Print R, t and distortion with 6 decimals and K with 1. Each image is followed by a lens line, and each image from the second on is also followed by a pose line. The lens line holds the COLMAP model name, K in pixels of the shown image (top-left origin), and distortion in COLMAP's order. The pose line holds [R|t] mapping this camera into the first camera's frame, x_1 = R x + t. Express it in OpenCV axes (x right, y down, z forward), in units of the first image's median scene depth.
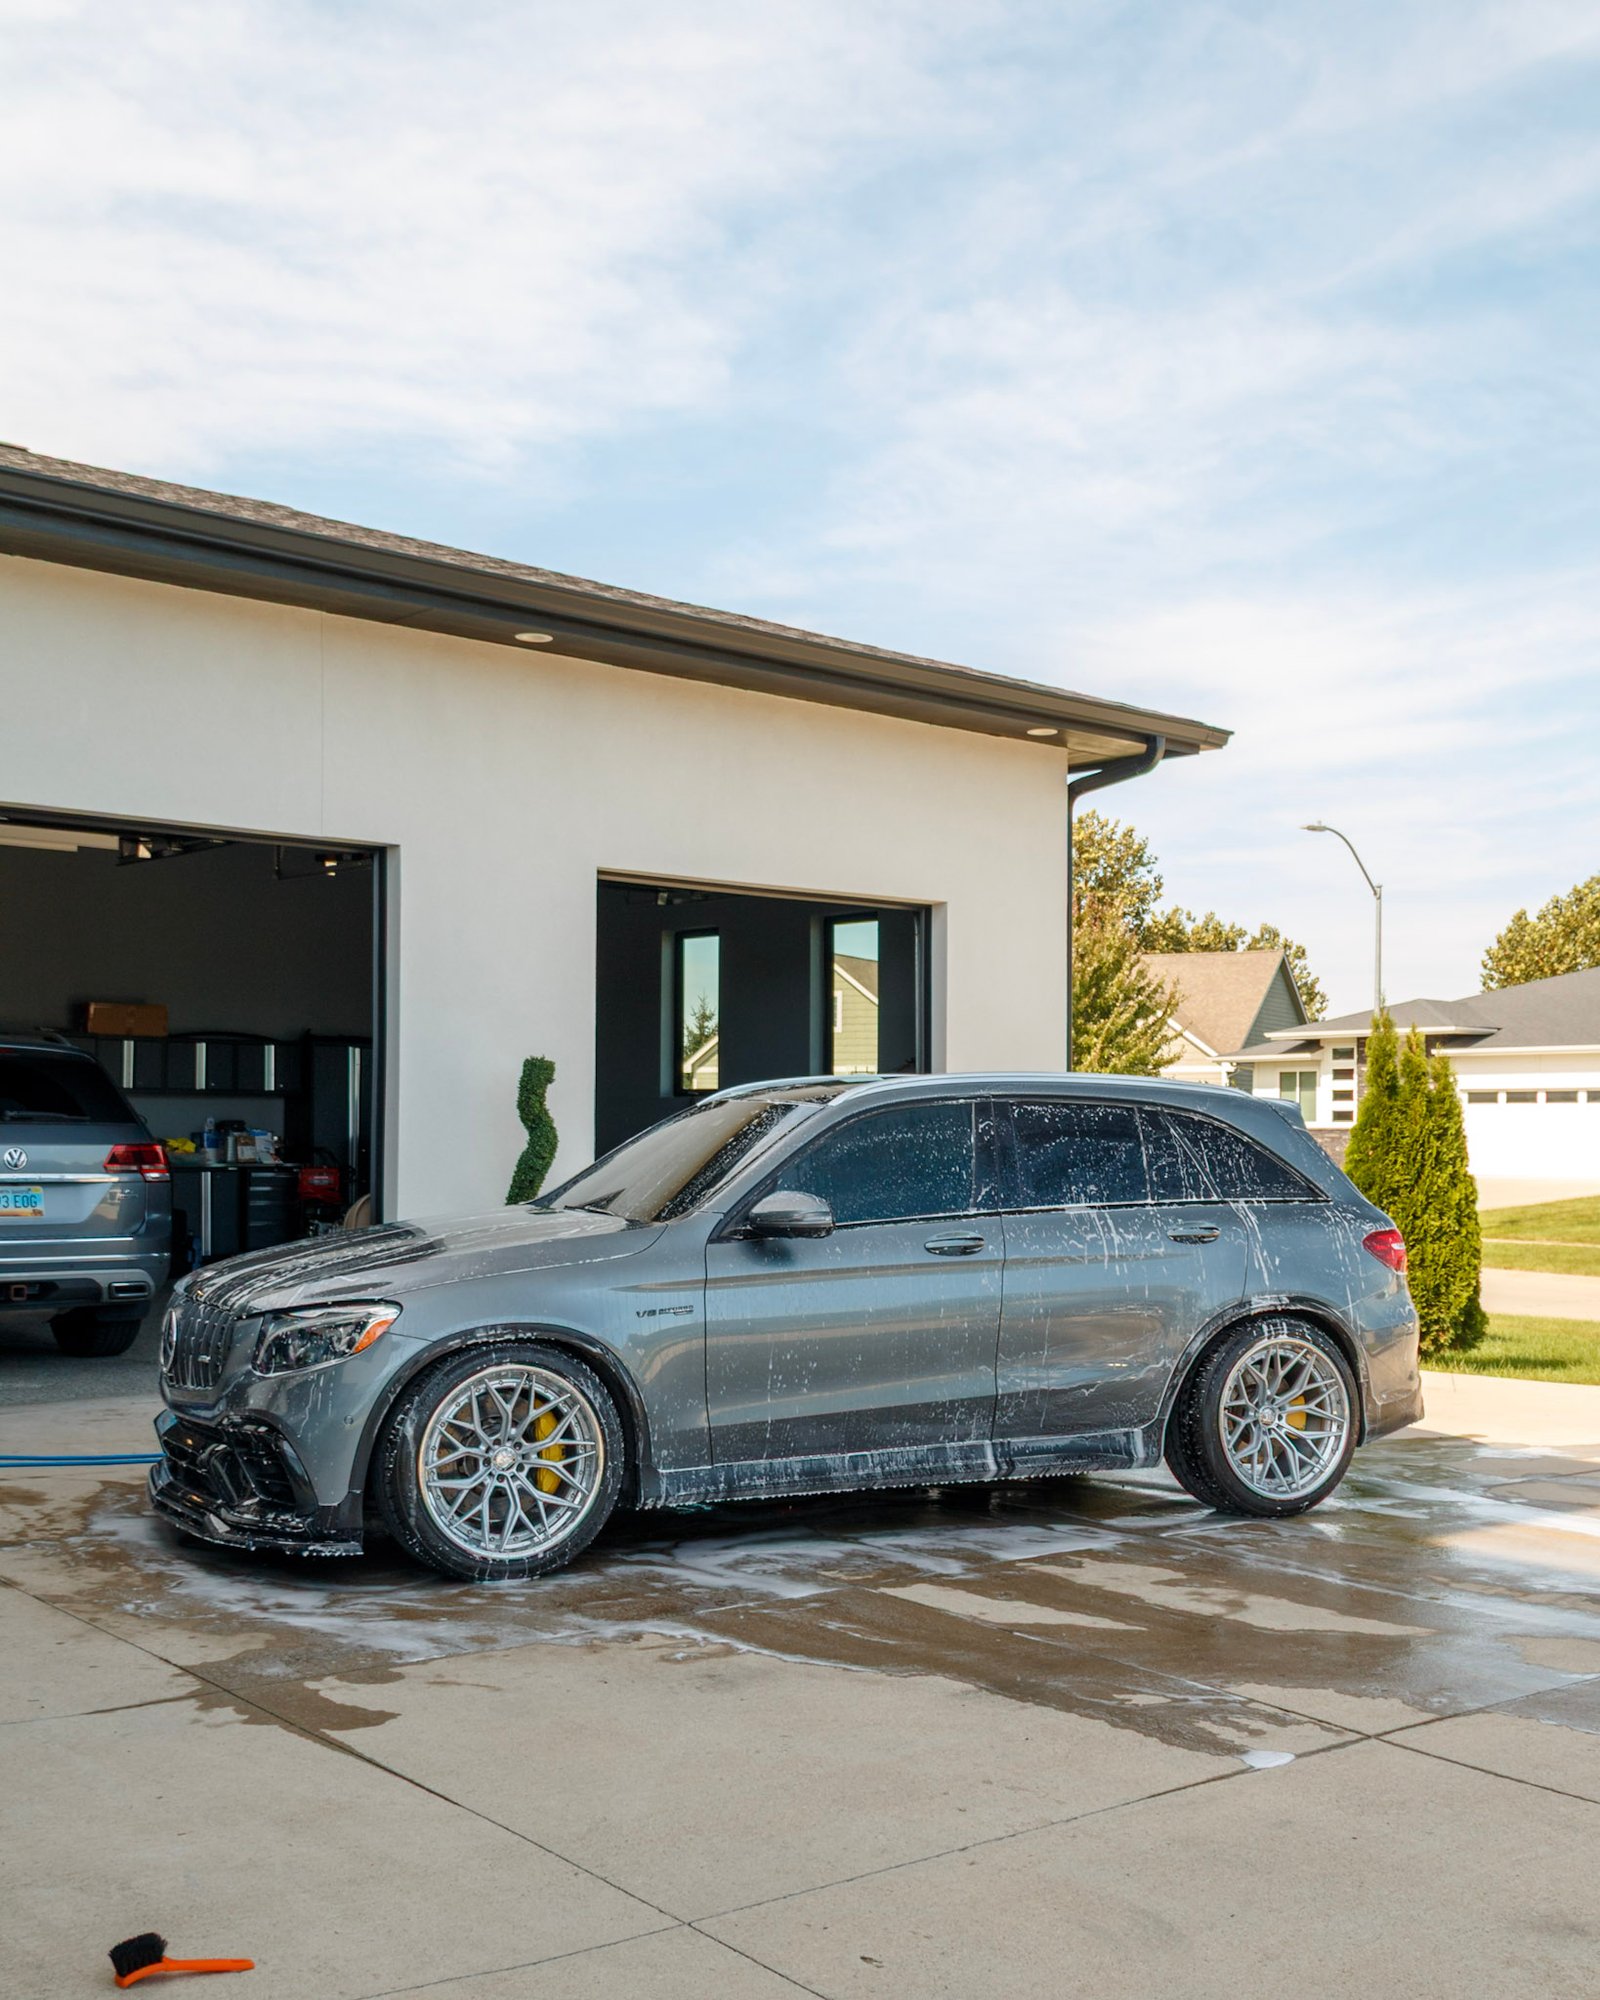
lens RADIAL K [[2148.8, 0, 799.4], [0, 2148.8, 1006.1], [0, 0, 1]] dist [0.025222, 0.000000]
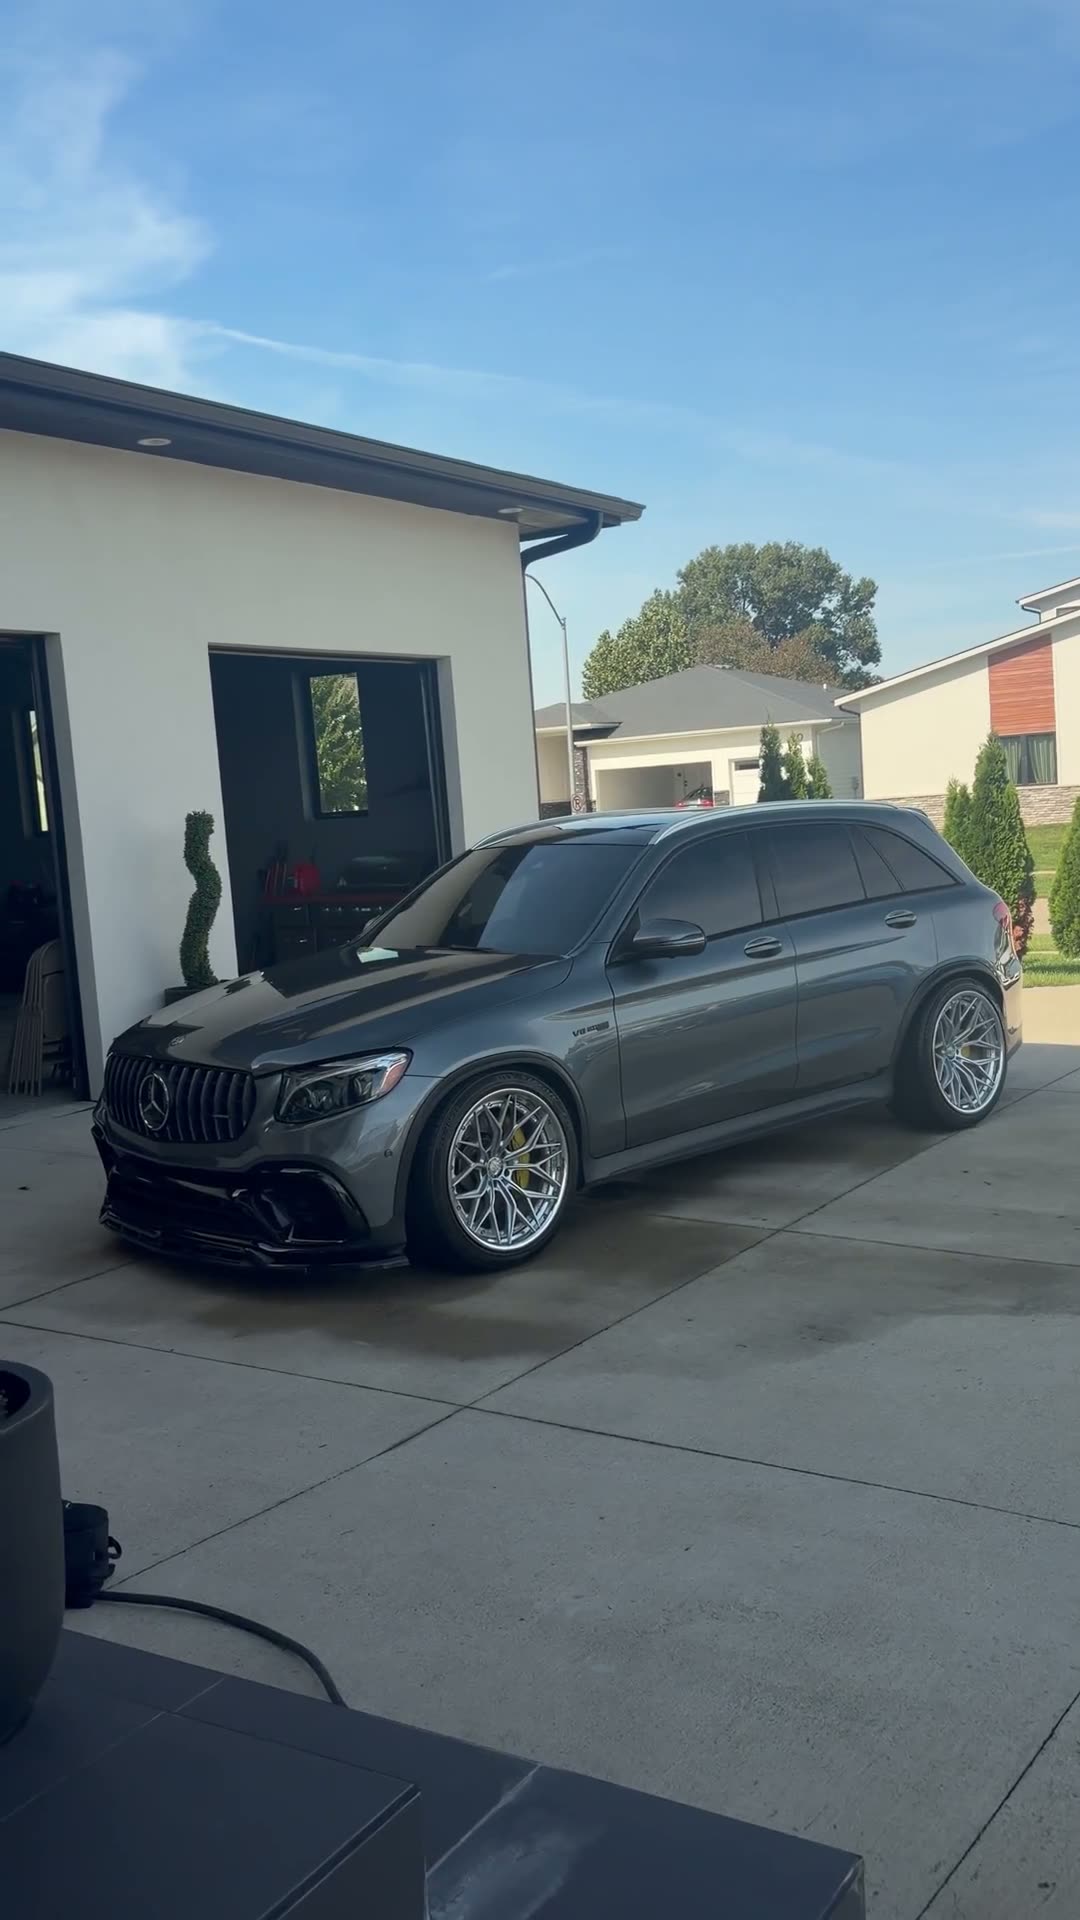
lens RADIAL K [[1678.6, 0, 535.3], [0, 1678.6, 954.3], [0, 0, 1]] dist [0.036635, -0.002127]
pose [[0.959787, -0.098367, 0.262930, -0.285390], [0.061649, 0.987592, 0.144435, -0.030405], [-0.273875, -0.122417, 0.953943, 0.105665]]
